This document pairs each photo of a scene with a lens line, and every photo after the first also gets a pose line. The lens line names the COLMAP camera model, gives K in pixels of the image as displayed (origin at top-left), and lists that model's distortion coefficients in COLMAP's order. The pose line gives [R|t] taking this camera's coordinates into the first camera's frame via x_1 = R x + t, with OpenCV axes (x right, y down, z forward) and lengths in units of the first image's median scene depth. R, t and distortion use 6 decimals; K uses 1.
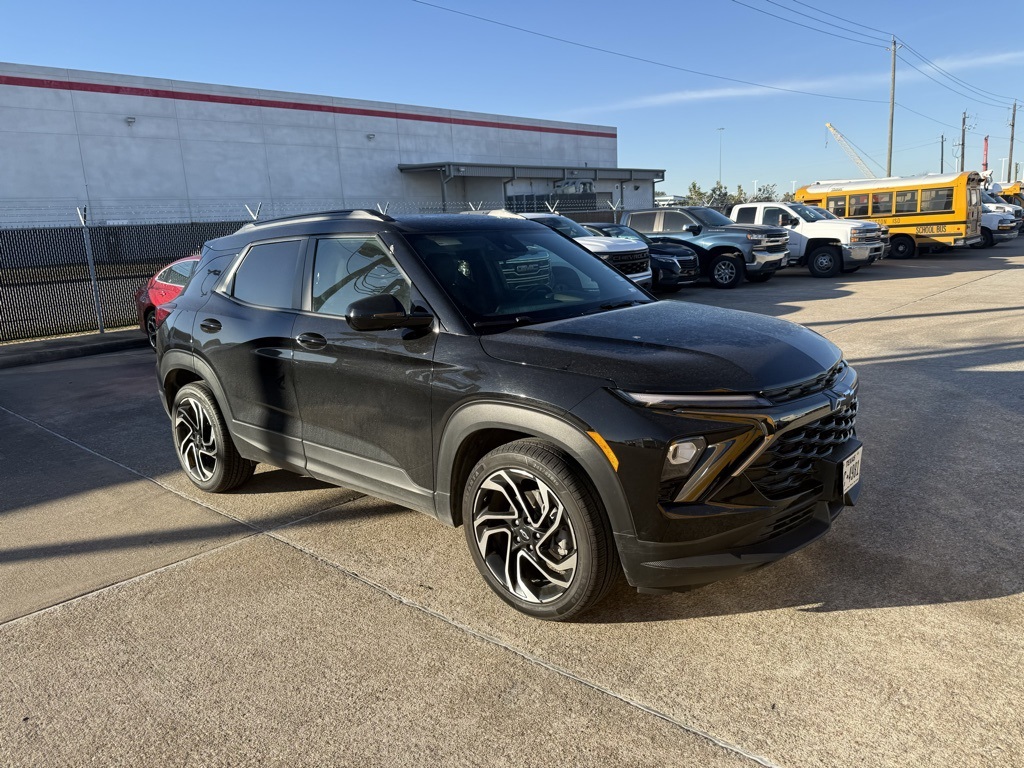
lens RADIAL K [[720.1, 0, 513.7], [0, 720.1, 370.9], [0, 0, 1]] dist [0.045480, -0.066824]
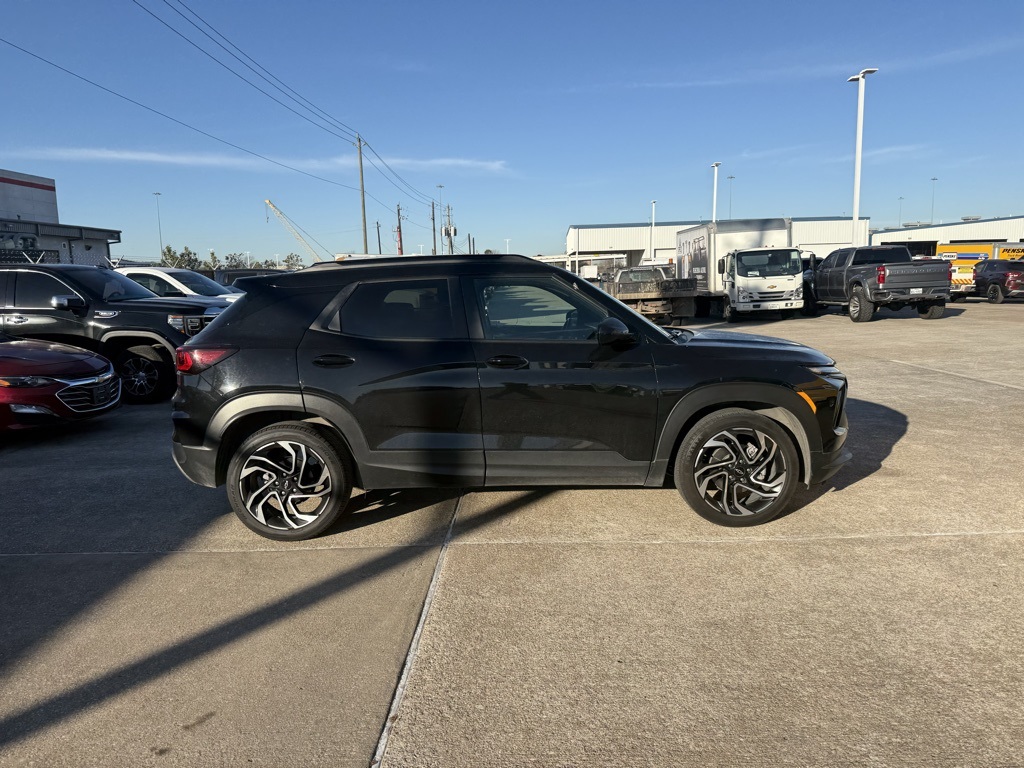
lens RADIAL K [[710.1, 0, 515.3], [0, 710.1, 383.9], [0, 0, 1]] dist [0.037819, -0.059393]
pose [[0.753330, -0.058895, 0.655000, -0.170901], [0.106619, 0.993743, -0.033271, 0.005801], [-0.648943, 0.094900, 0.754896, 0.021108]]
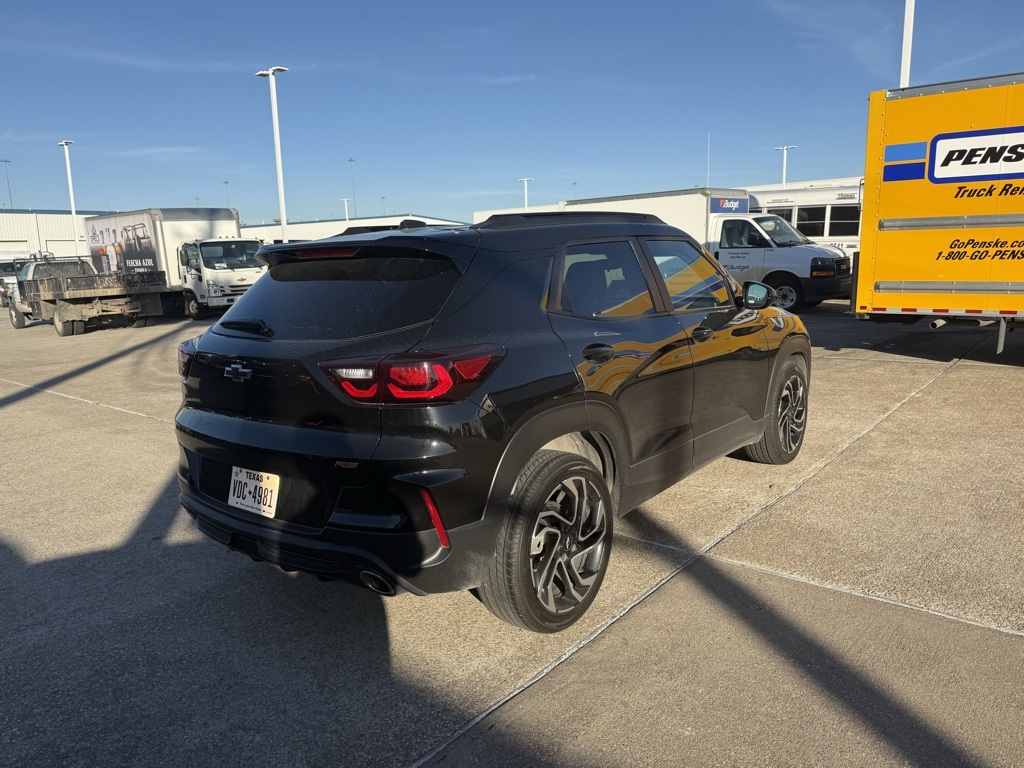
lens RADIAL K [[710.1, 0, 515.3], [0, 710.1, 383.9], [0, 0, 1]] dist [0.037819, -0.059393]
pose [[-0.036770, -0.117638, 0.992376, -0.218144], [0.219596, 0.967823, 0.122864, -0.026498], [-0.974898, 0.222439, -0.009754, 0.215803]]
